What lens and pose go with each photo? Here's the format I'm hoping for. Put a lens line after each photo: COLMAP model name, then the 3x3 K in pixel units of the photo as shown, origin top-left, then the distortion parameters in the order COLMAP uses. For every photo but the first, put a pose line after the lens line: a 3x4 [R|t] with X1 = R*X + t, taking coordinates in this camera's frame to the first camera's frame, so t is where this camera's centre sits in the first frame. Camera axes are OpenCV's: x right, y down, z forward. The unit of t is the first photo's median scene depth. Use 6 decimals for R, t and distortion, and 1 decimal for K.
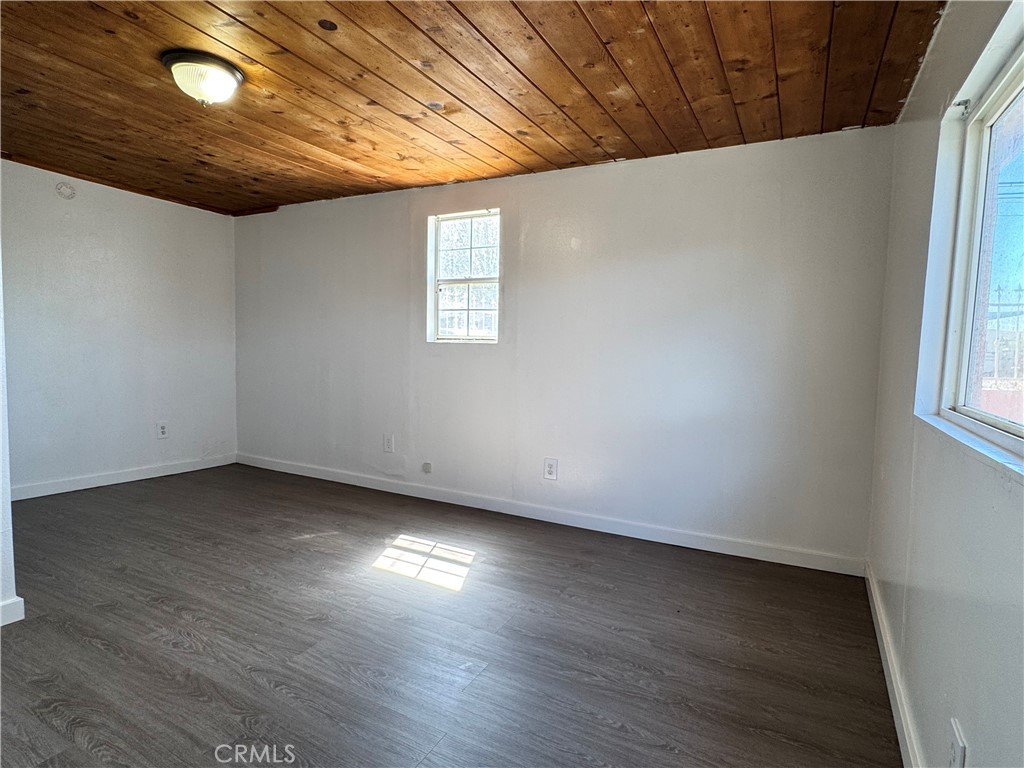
lens RADIAL K [[548.8, 0, 512.0], [0, 548.8, 384.0], [0, 0, 1]] dist [-0.001541, 0.000371]
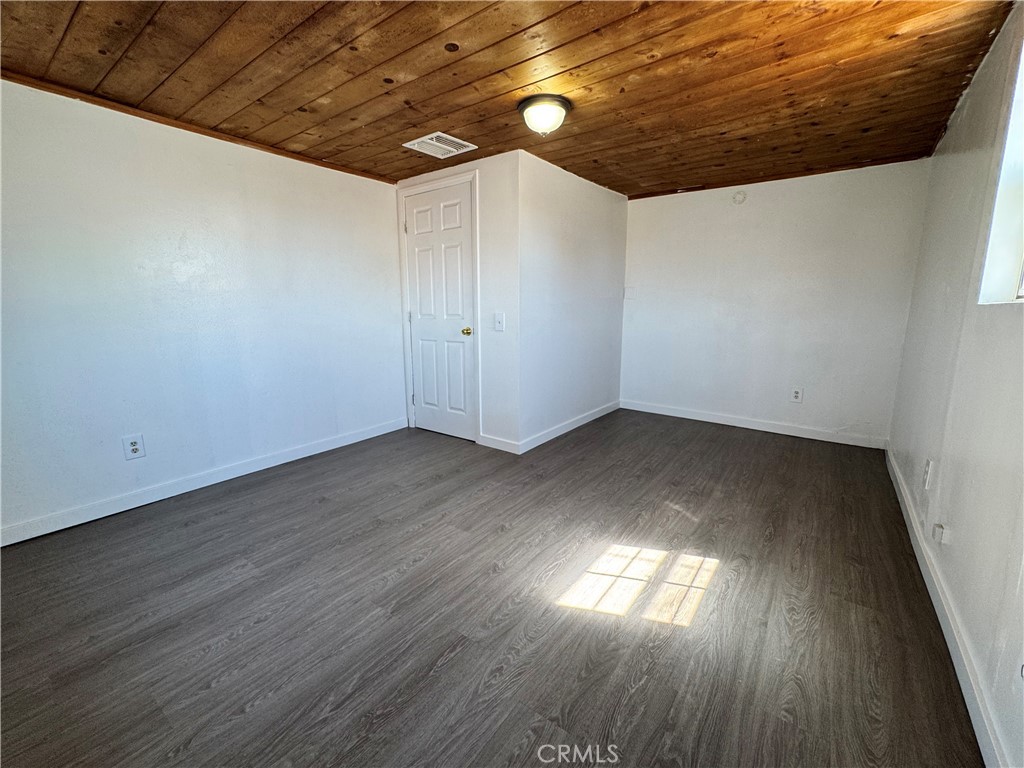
lens RADIAL K [[428.8, 0, 512.0], [0, 428.8, 384.0], [0, 0, 1]] dist [-0.003416, 0.000124]
pose [[-0.154561, 0.144689, -0.977331, 0.430417], [-0.070031, 0.985126, 0.156918, -0.047818], [0.985498, 0.092697, -0.142130, 0.843954]]
